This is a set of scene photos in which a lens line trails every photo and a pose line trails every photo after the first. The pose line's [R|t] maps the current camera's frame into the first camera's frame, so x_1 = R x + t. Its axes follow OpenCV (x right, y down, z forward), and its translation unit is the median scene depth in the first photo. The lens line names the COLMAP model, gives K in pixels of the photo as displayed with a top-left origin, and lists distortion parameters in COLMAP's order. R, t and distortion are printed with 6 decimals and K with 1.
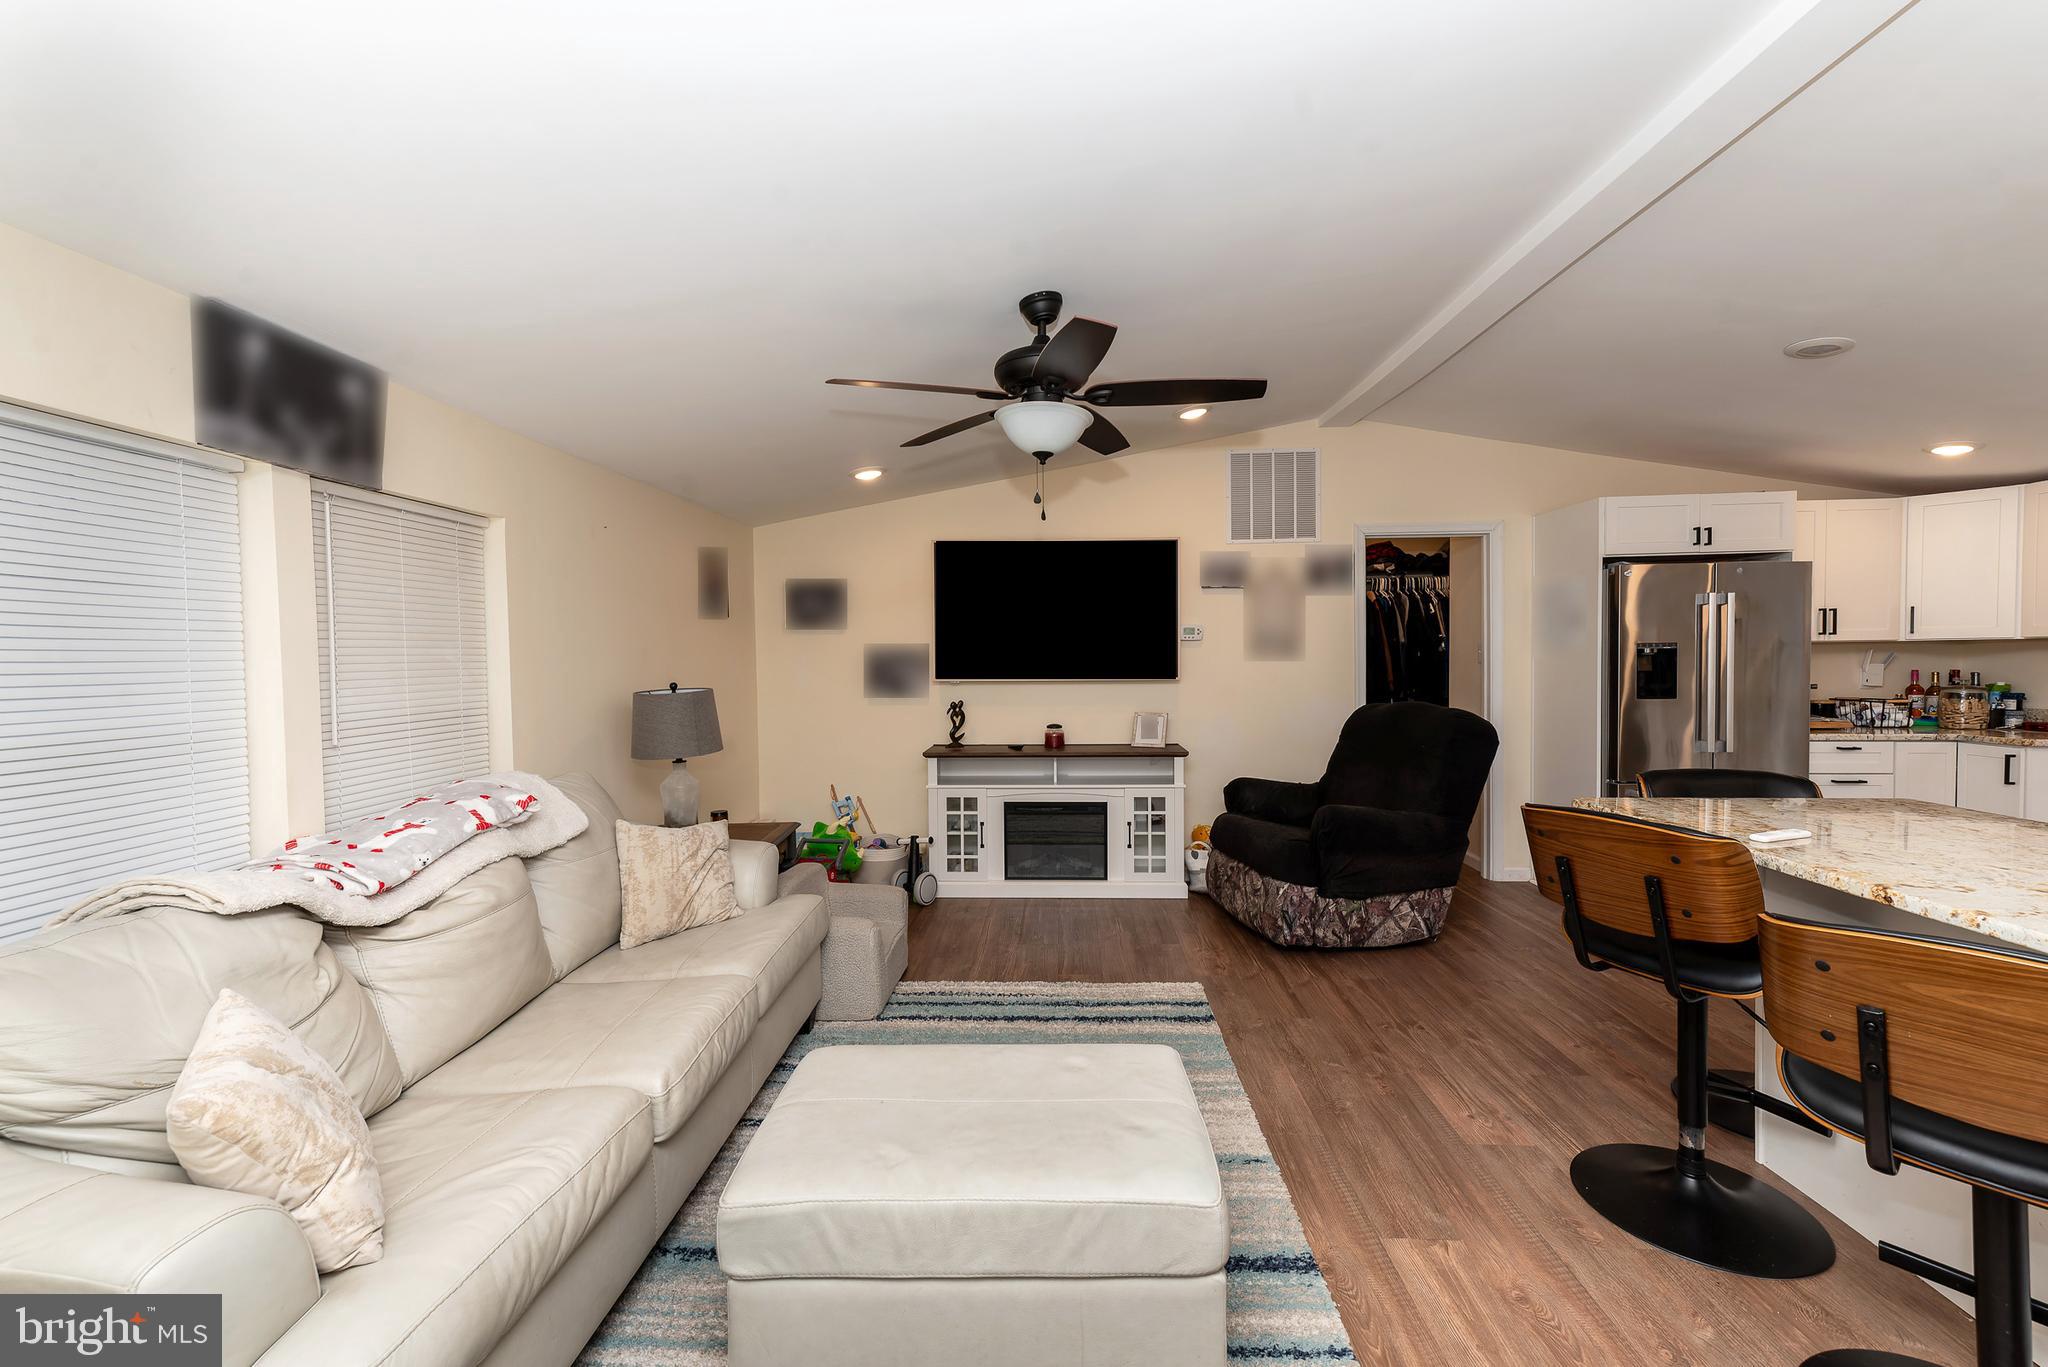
lens RADIAL K [[890.5, 0, 1024.0], [0, 890.5, 683.5], [0, 0, 1]] dist [0.013185, 0.000632]
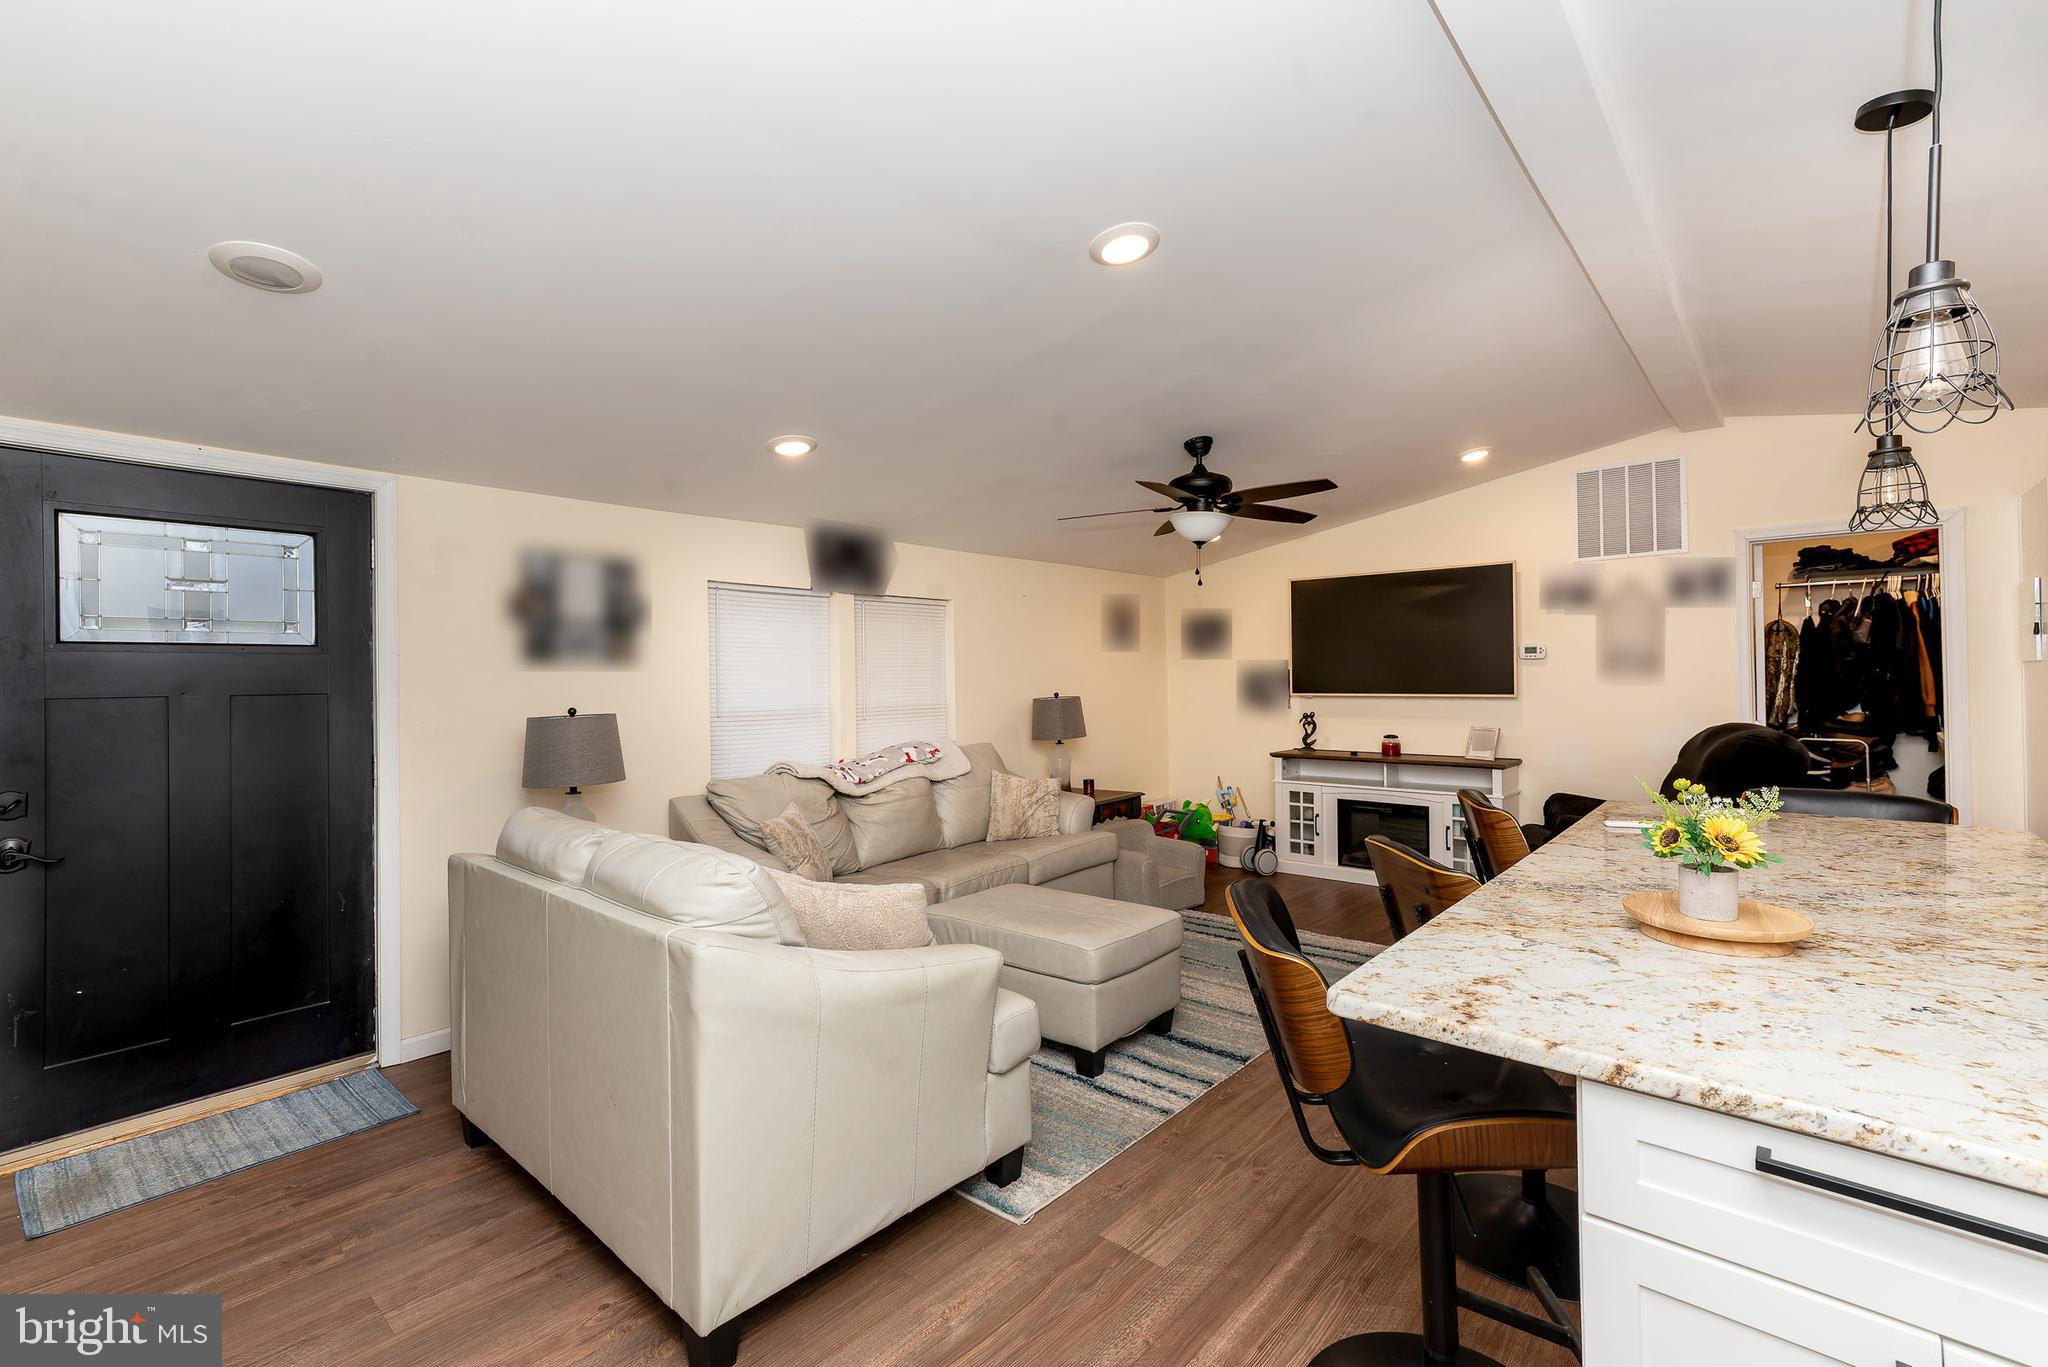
lens RADIAL K [[915.9, 0, 994.0], [0, 915.9, 685.2], [0, 0, 1]] dist [-0.001191, 0.000026]
pose [[0.765155, 0.007213, -0.643805, 0.408533], [-0.016904, 0.999818, -0.008888, 0.001858], [0.643624, 0.017684, 0.765138, -0.217019]]
